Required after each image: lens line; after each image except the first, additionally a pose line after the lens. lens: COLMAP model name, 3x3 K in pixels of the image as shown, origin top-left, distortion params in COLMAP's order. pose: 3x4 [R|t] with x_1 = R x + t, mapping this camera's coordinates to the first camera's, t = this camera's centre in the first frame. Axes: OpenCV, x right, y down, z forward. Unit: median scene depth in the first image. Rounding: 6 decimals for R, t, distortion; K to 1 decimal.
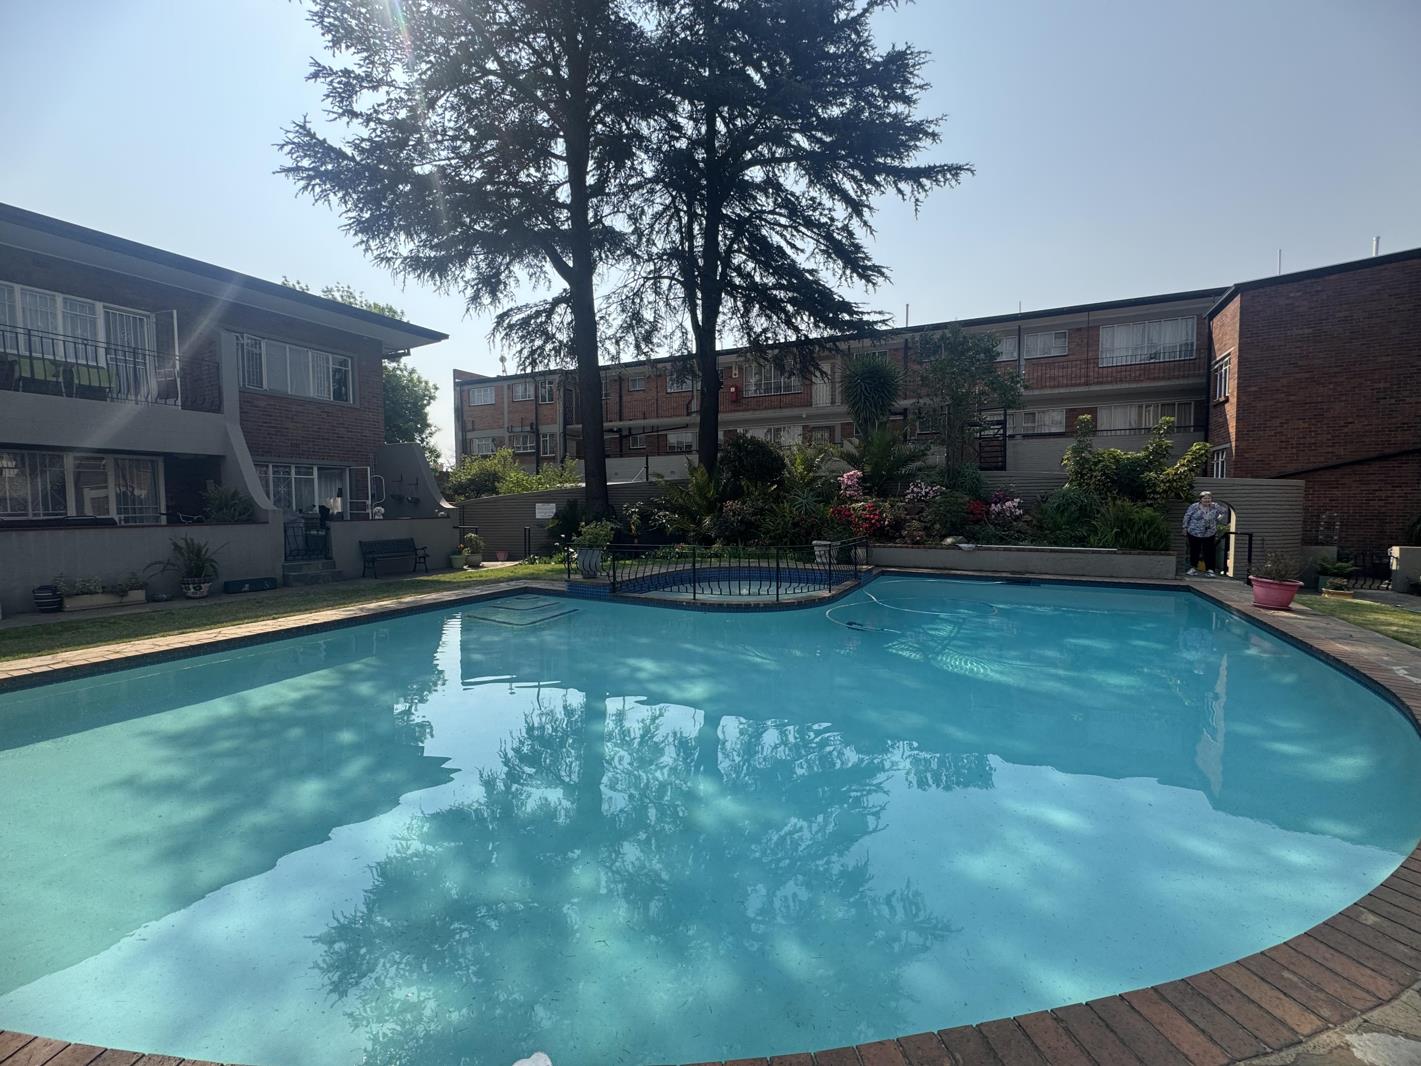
lens RADIAL K [[565.0, 0, 712.9], [0, 565.0, 532.3], [0, 0, 1]] dist [-0.000935, 0.000005]
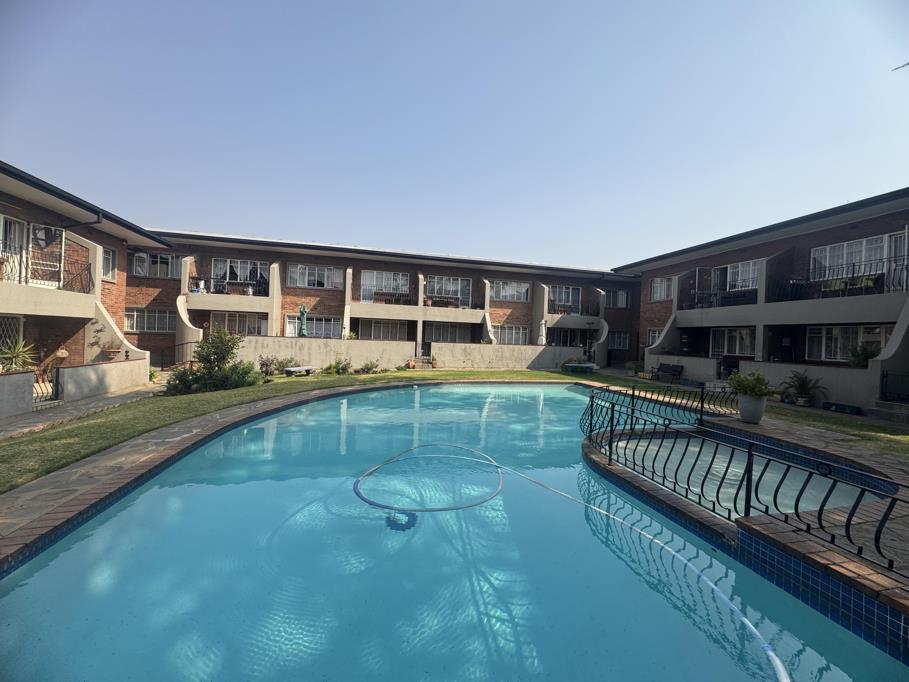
lens RADIAL K [[361.5, 0, 456.0], [0, 361.5, 340.5], [0, 0, 1]] dist [-0.000935, 0.000005]
pose [[-0.754488, -0.013614, -0.656172, 0.396456], [-0.061407, 0.996863, 0.049925, -0.047804], [0.653434, 0.077961, -0.752958, 0.687696]]
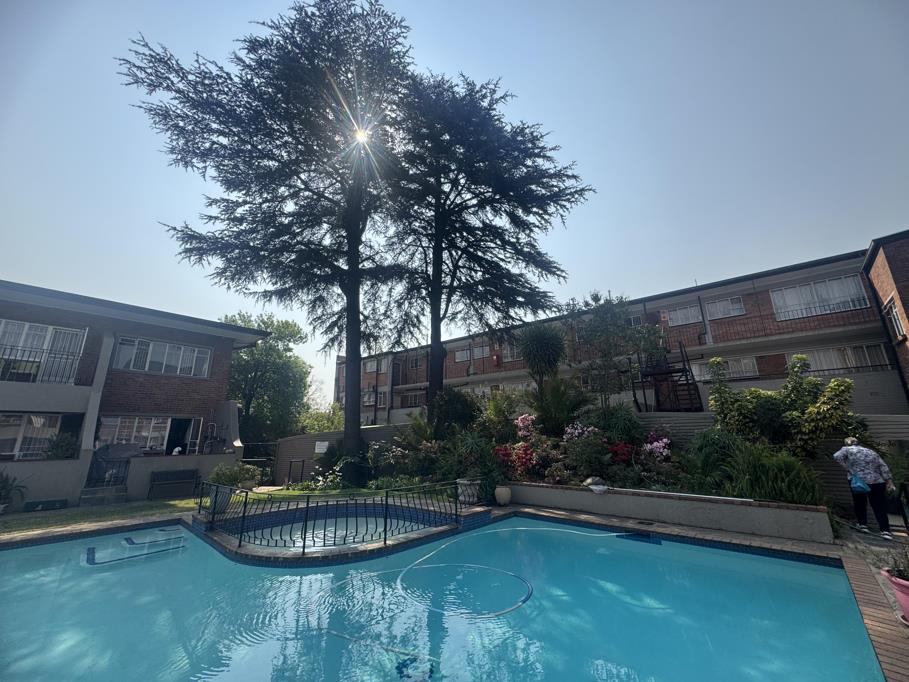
lens RADIAL K [[361.5, 0, 456.0], [0, 361.5, 340.5], [0, 0, 1]] dist [-0.000935, 0.000005]
pose [[0.969881, -0.066642, -0.234287, 0.277335], [-0.007892, 0.952743, -0.303674, -0.022139], [0.243453, 0.296377, 0.923521, 0.192497]]
